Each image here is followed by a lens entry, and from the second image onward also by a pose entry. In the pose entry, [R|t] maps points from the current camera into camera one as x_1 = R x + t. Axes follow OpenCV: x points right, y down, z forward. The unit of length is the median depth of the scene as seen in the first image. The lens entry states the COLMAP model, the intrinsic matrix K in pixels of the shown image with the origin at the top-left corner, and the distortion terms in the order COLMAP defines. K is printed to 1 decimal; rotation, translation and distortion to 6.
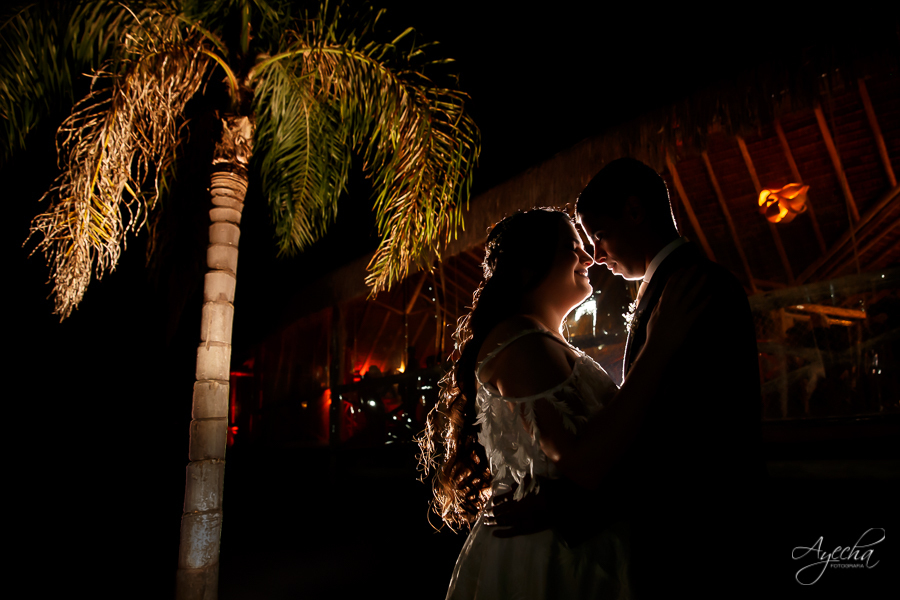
lens RADIAL K [[614.2, 0, 450.0], [0, 614.2, 300.0], [0, 0, 1]] dist [-0.110000, 0.091611]
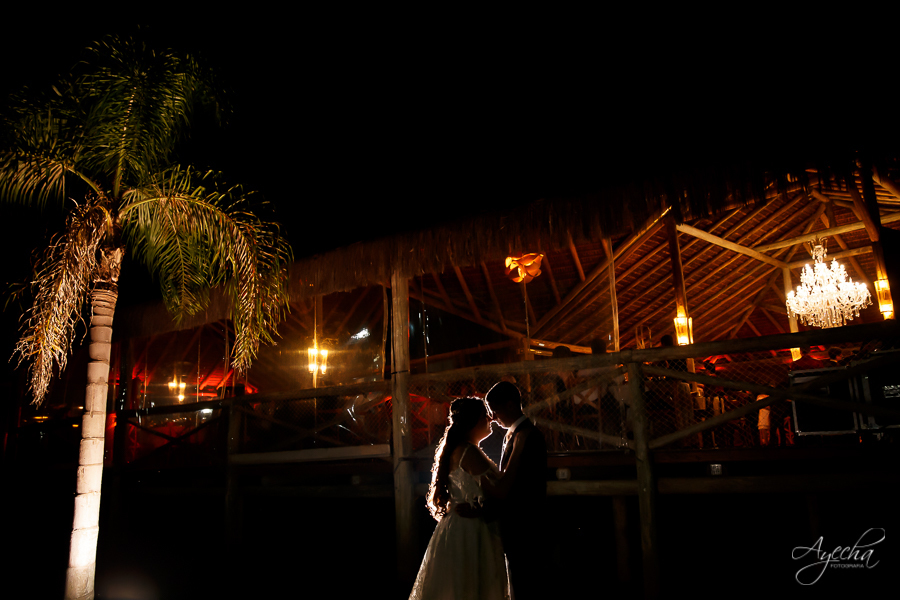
lens RADIAL K [[701.8, 0, 450.0], [0, 701.8, 300.0], [0, 0, 1]] dist [-0.068463, 0.077351]
pose [[0.942256, 0.050030, 0.331136, -0.140051], [-0.051918, 0.998646, -0.003147, -0.219136], [-0.330845, -0.014227, 0.943578, -0.789878]]
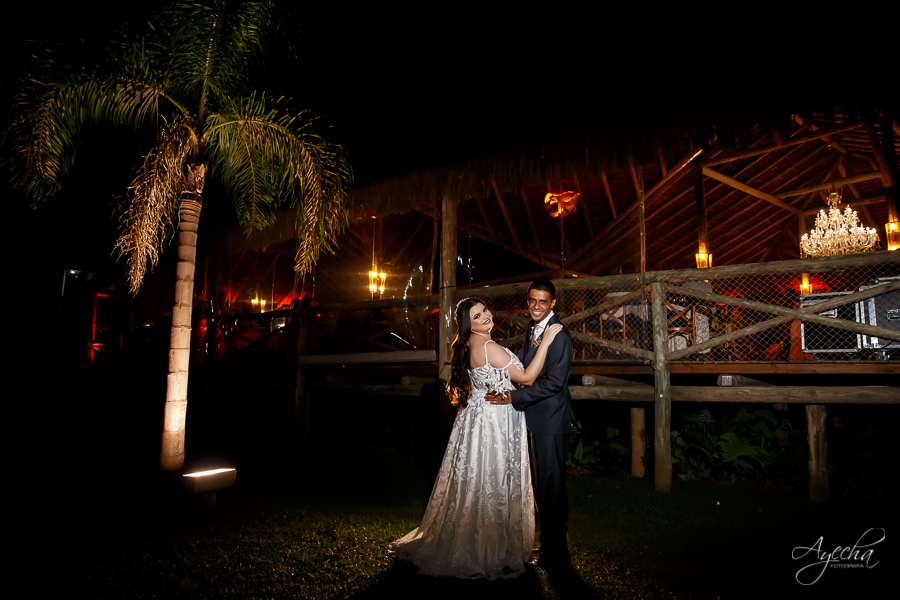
lens RADIAL K [[614.2, 0, 450.0], [0, 614.2, 300.0], [0, 0, 1]] dist [-0.110000, 0.091611]
pose [[0.962369, 0.052765, 0.266575, -0.112612], [-0.081233, 0.991972, 0.096914, -0.154028], [-0.259321, -0.114922, 0.958929, -0.755590]]
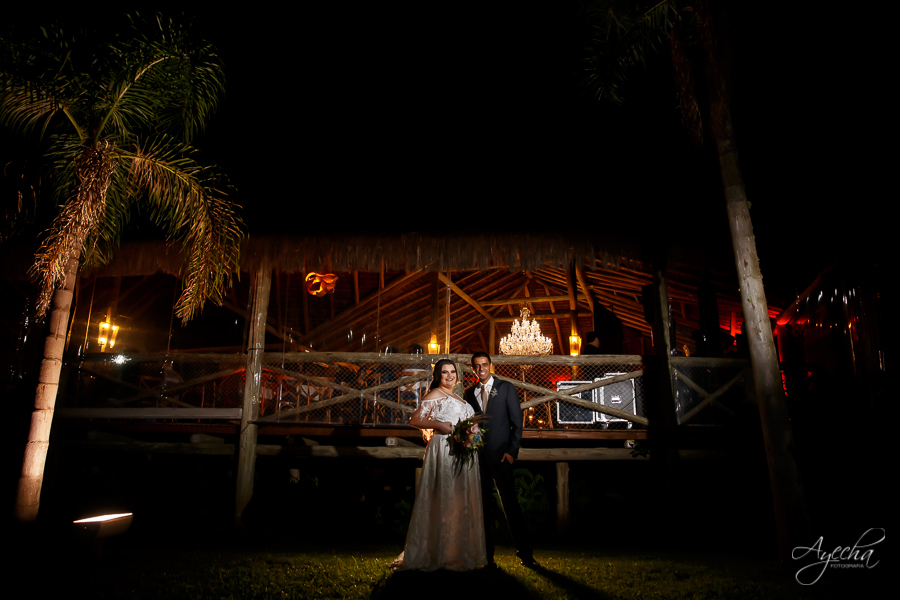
lens RADIAL K [[614.2, 0, 450.0], [0, 614.2, 300.0], [0, 0, 1]] dist [-0.110000, 0.091611]
pose [[0.671240, 0.216952, 0.708780, -0.757324], [-0.196509, 0.974078, -0.112056, -0.042072], [-0.714718, -0.064065, 0.696473, -0.727033]]
